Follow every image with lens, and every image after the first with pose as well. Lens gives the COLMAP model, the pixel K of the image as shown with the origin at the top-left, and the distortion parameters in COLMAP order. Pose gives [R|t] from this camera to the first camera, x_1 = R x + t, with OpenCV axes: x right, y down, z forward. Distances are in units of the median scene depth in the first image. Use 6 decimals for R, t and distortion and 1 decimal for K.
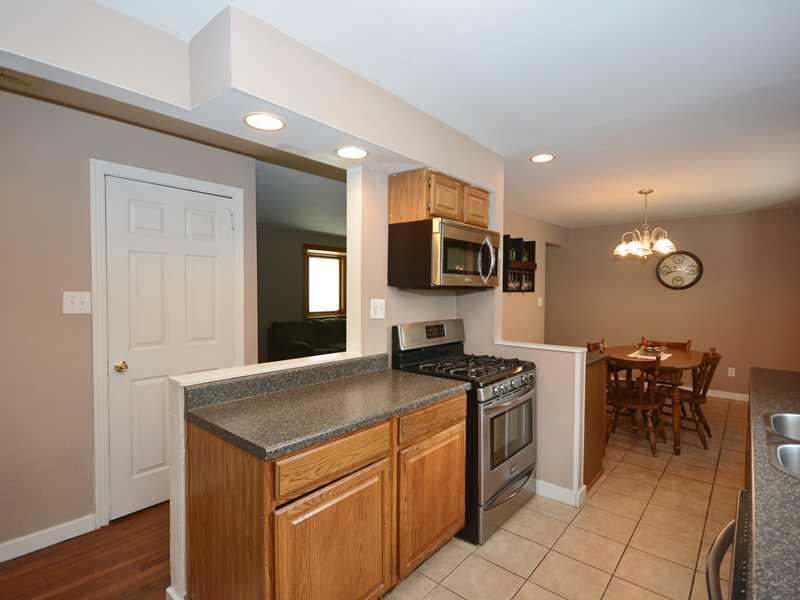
lens RADIAL K [[425.5, 0, 426.5], [0, 425.5, 300.2], [0, 0, 1]] dist [0.000265, -0.000021]
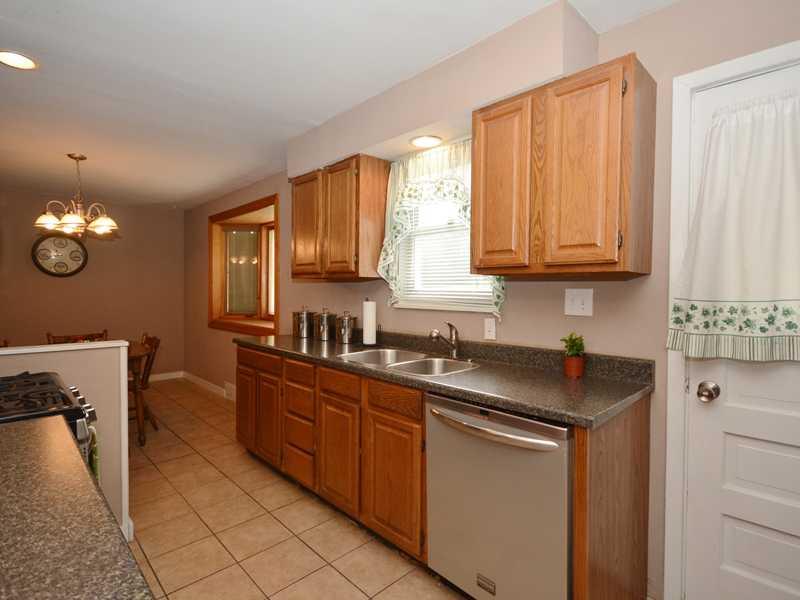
lens RADIAL K [[401.7, 0, 403.9], [0, 401.7, 301.4], [0, 0, 1]] dist [-0.001363, -0.000215]
pose [[0.088556, -0.032400, 0.995544, -0.225862], [0.019996, 0.999327, 0.030745, 0.018082], [-0.995870, 0.017184, 0.089144, 0.288145]]
